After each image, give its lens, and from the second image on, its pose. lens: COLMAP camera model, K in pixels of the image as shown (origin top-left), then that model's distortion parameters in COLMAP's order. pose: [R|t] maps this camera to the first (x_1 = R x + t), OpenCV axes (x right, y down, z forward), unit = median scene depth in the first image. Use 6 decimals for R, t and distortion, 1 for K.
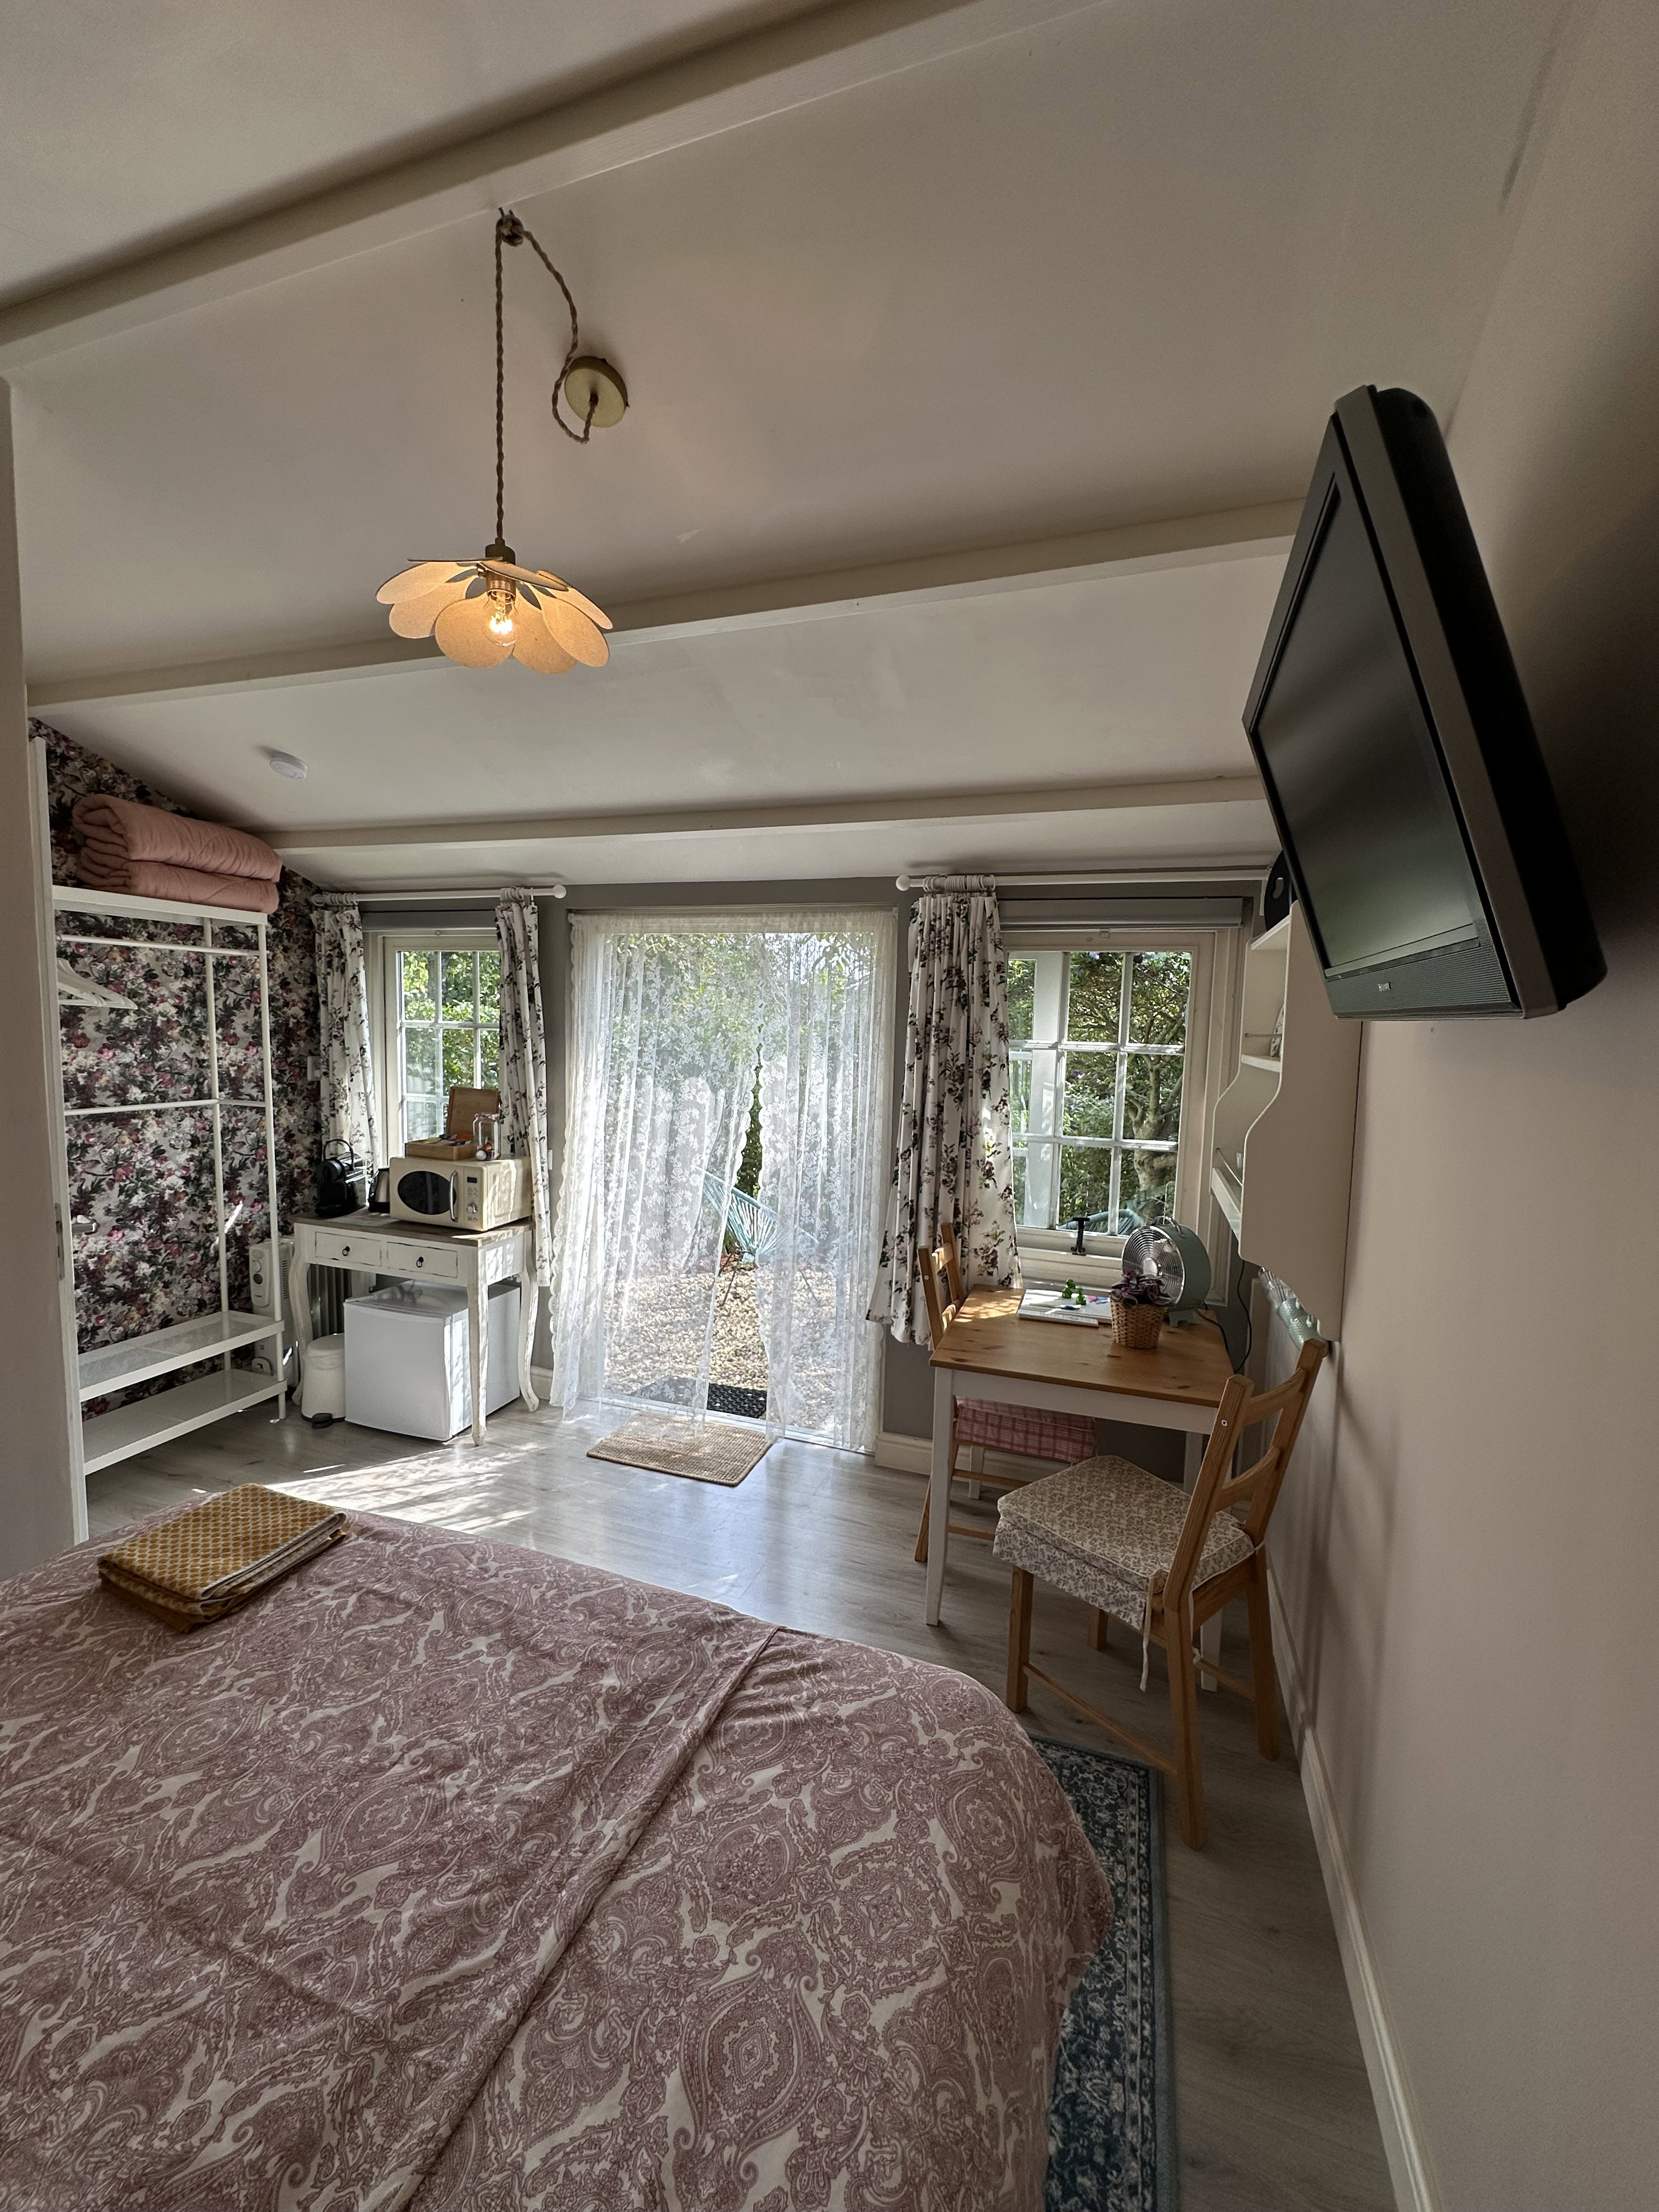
lens RADIAL K [[886.4, 0, 829.5], [0, 886.4, 1106.0], [0, 0, 1]] dist [-0.000804, 0.000373]
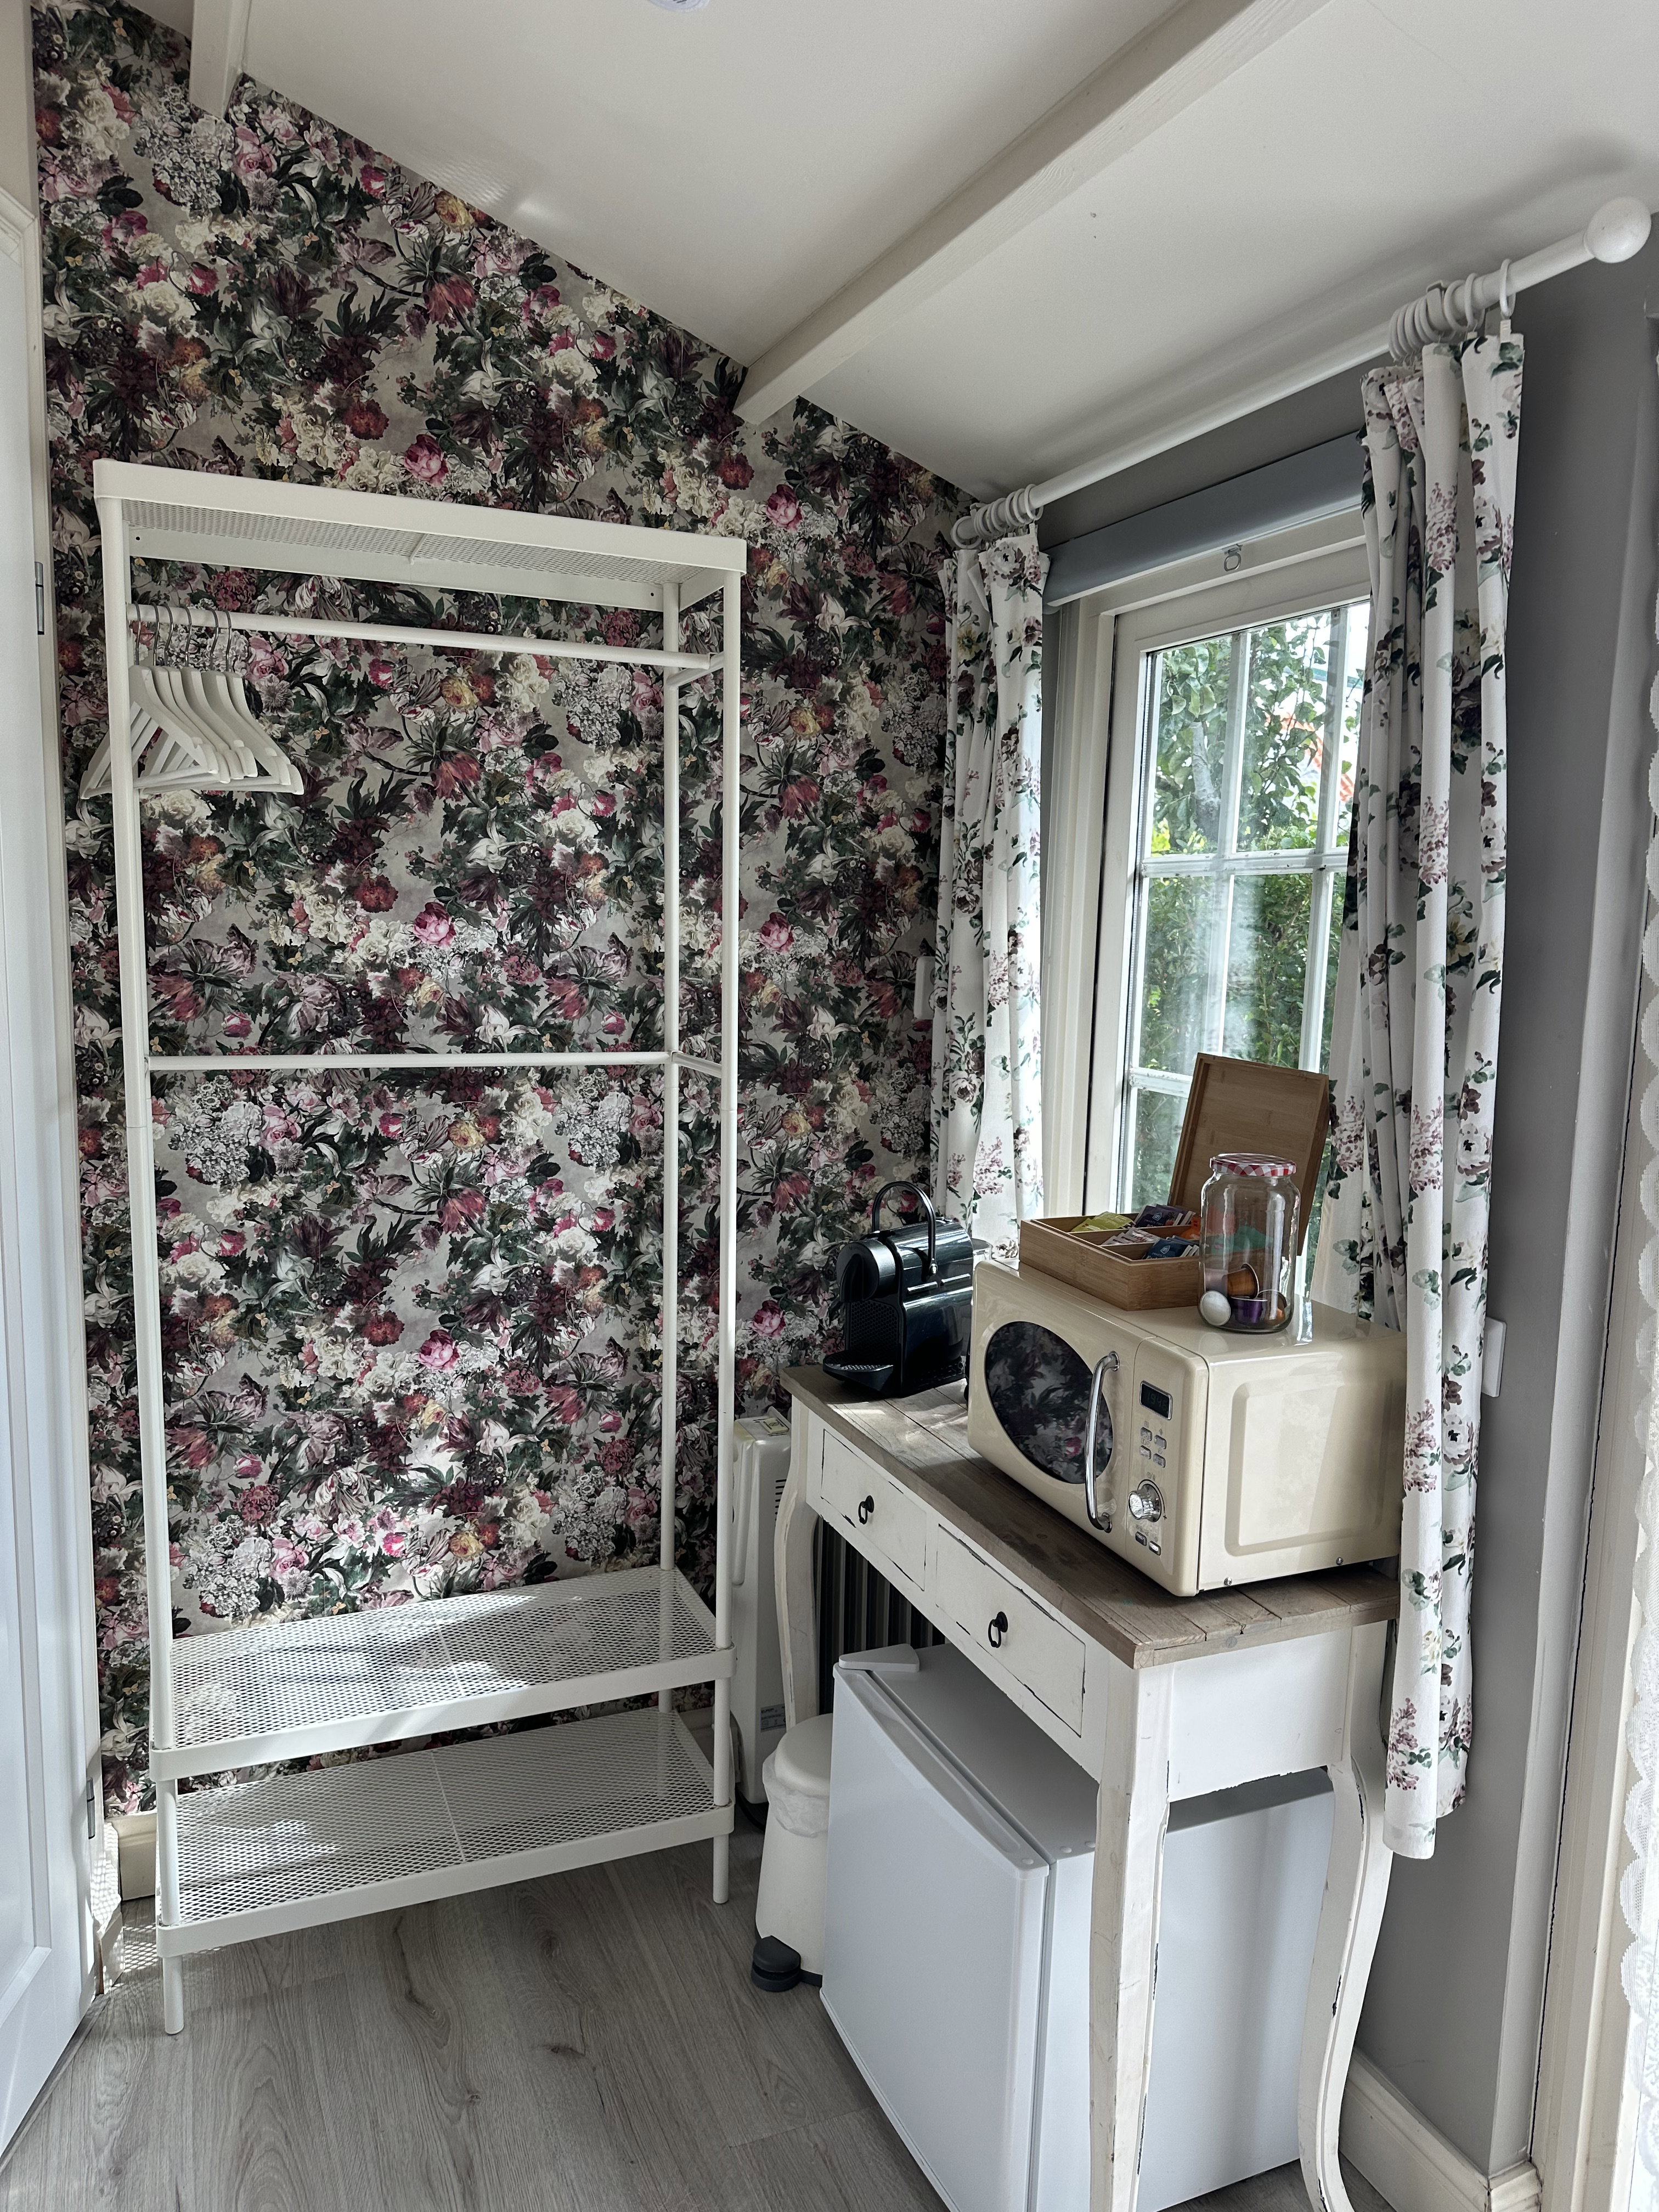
lens RADIAL K [[1552.4, 0, 827.8], [0, 1552.4, 1120.7], [0, 0, 1]] dist [0.154192, -0.241061]
pose [[0.672869, 0.089401, -0.734340, -0.122212], [-0.075720, 0.995780, 0.051849, -0.018993], [0.735877, 0.020717, 0.676799, 0.586894]]
